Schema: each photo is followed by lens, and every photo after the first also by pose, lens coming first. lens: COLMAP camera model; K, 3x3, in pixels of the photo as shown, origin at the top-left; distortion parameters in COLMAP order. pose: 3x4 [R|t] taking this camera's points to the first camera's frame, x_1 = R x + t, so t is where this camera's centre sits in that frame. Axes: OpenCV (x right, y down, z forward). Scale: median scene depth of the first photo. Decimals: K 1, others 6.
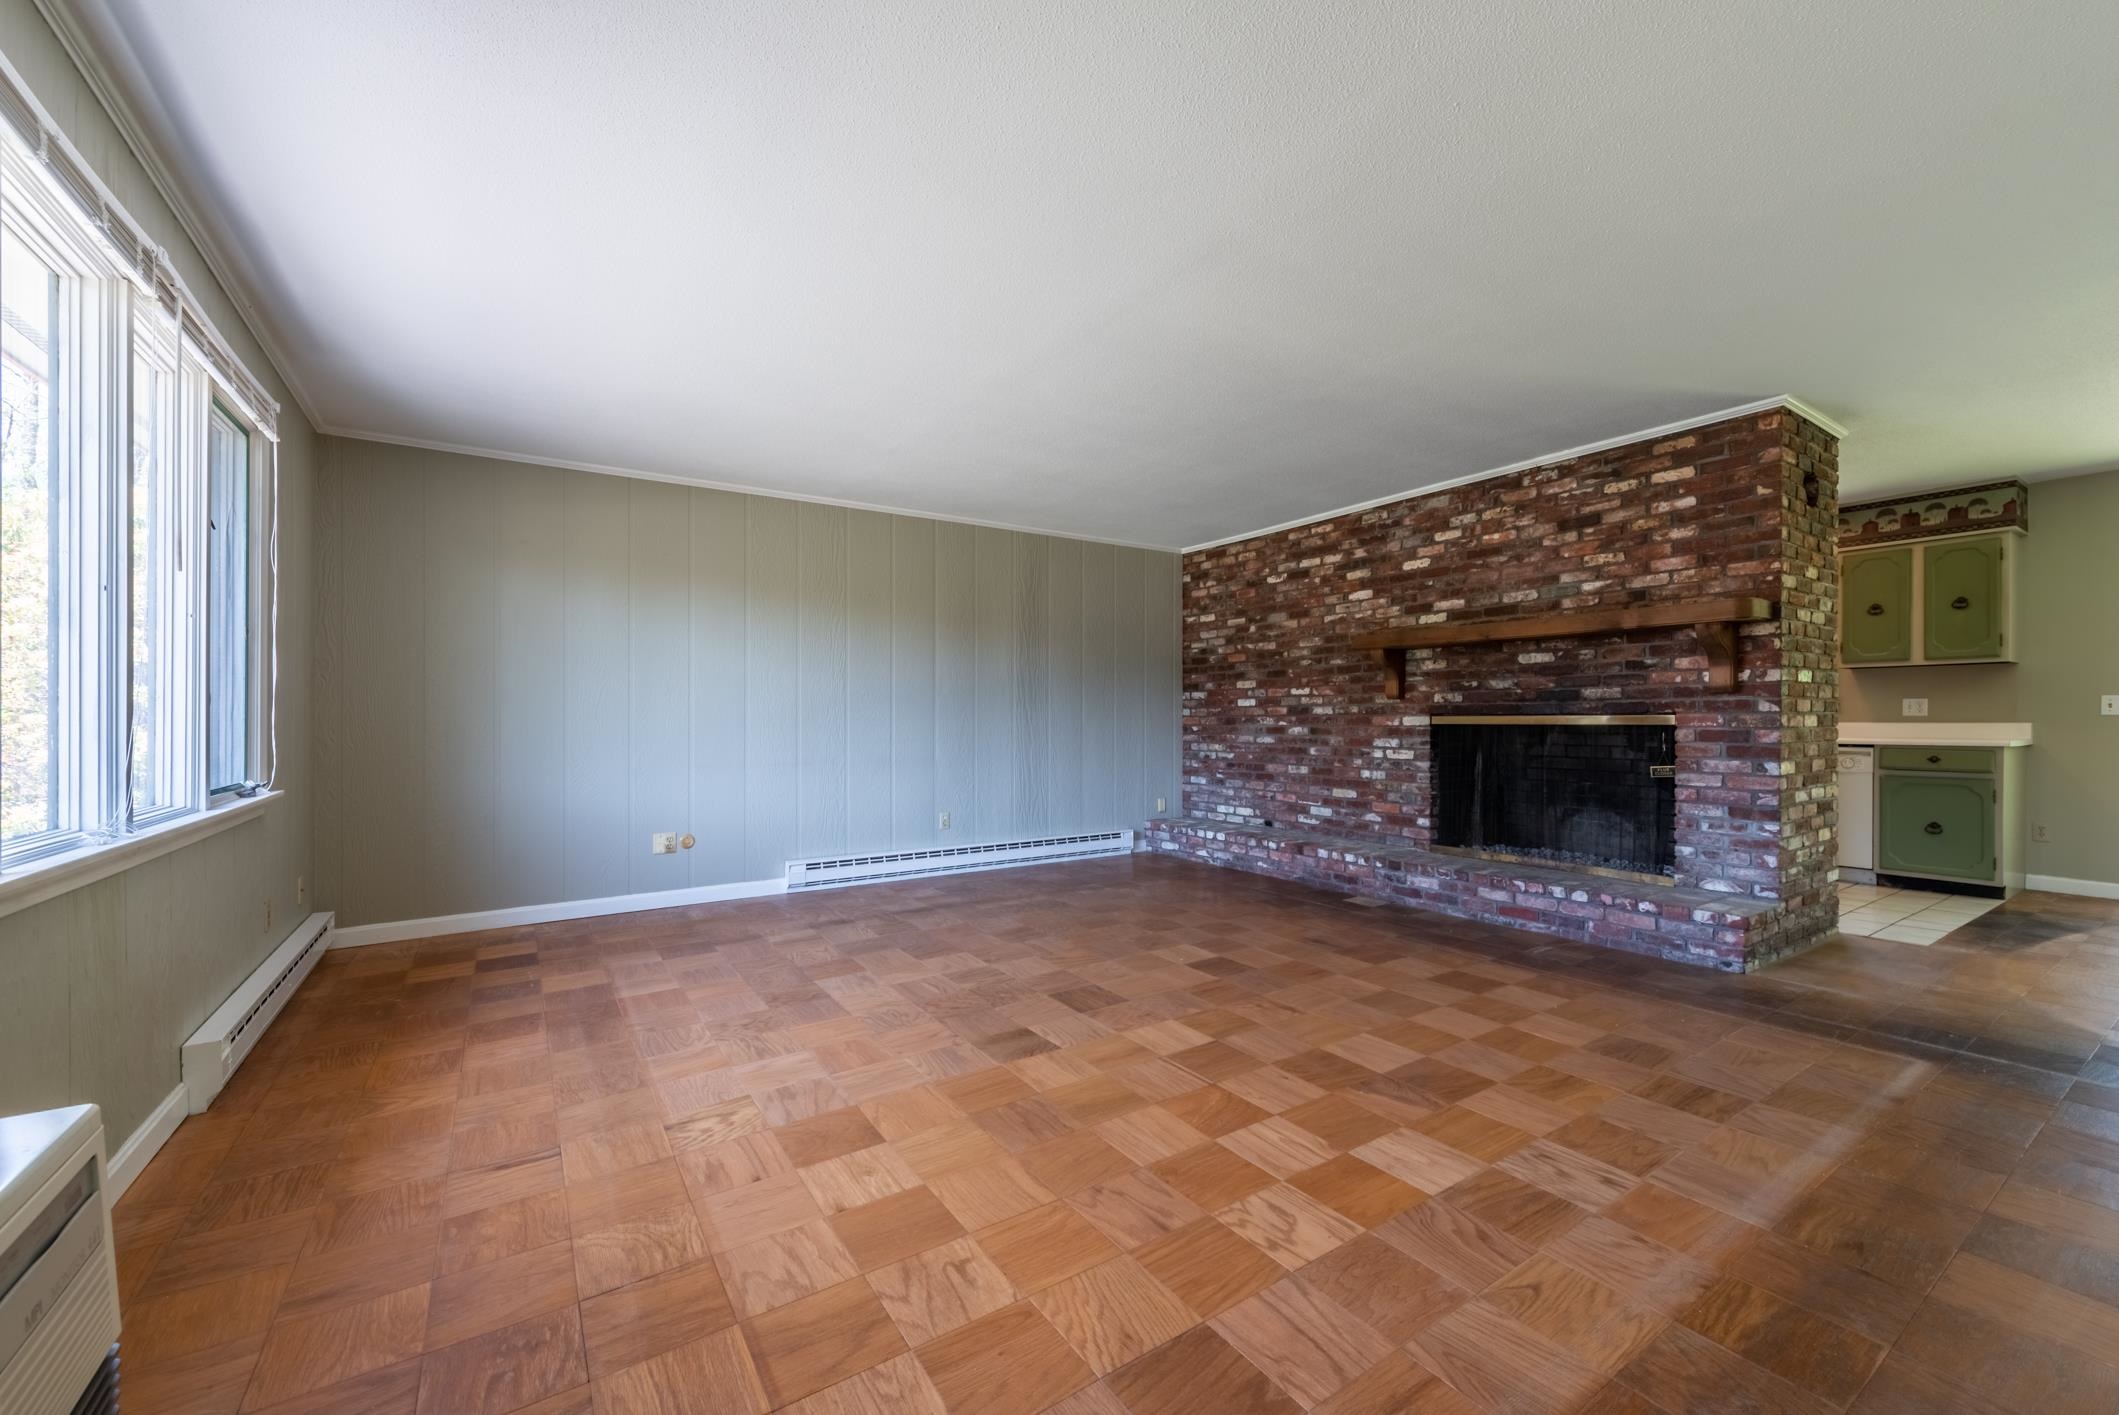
lens RADIAL K [[826.9, 0, 1060.4], [0, 826.9, 716.6], [0, 0, 1]] dist [0.002624, -0.000380]
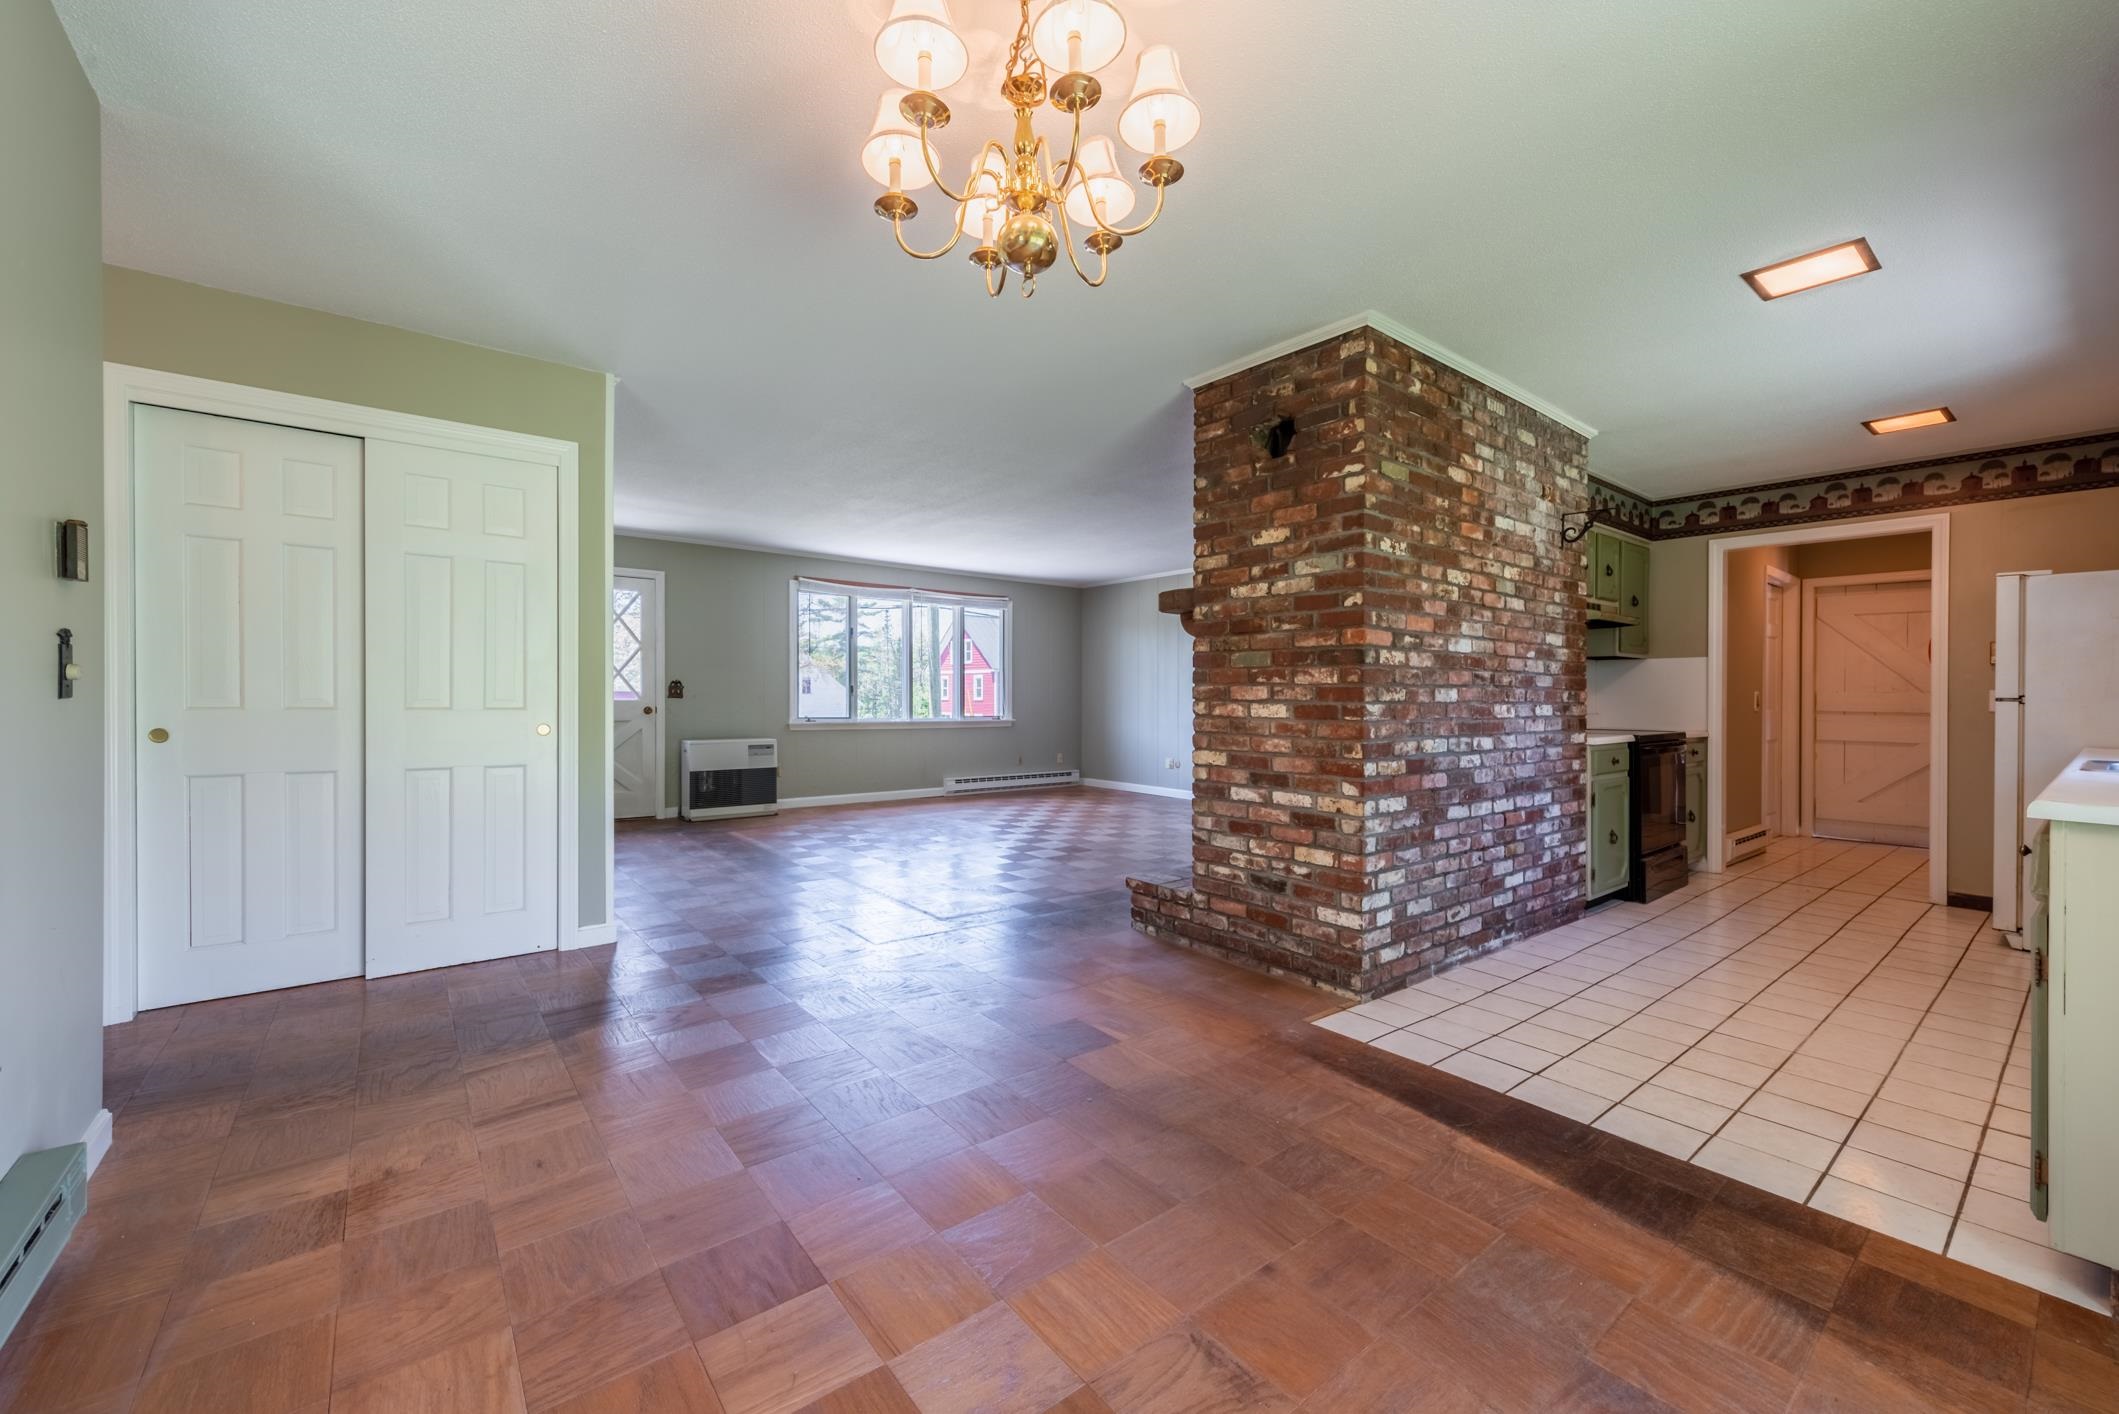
lens RADIAL K [[838.1, 0, 1062.6], [0, 838.1, 696.2], [0, 0, 1]] dist [0.003582, -0.000079]
pose [[0.089027, 0.006551, -0.996008, 1.313220], [-0.009959, 0.999934, 0.005687, -0.009483], [0.995979, 0.009413, 0.089086, 0.535103]]
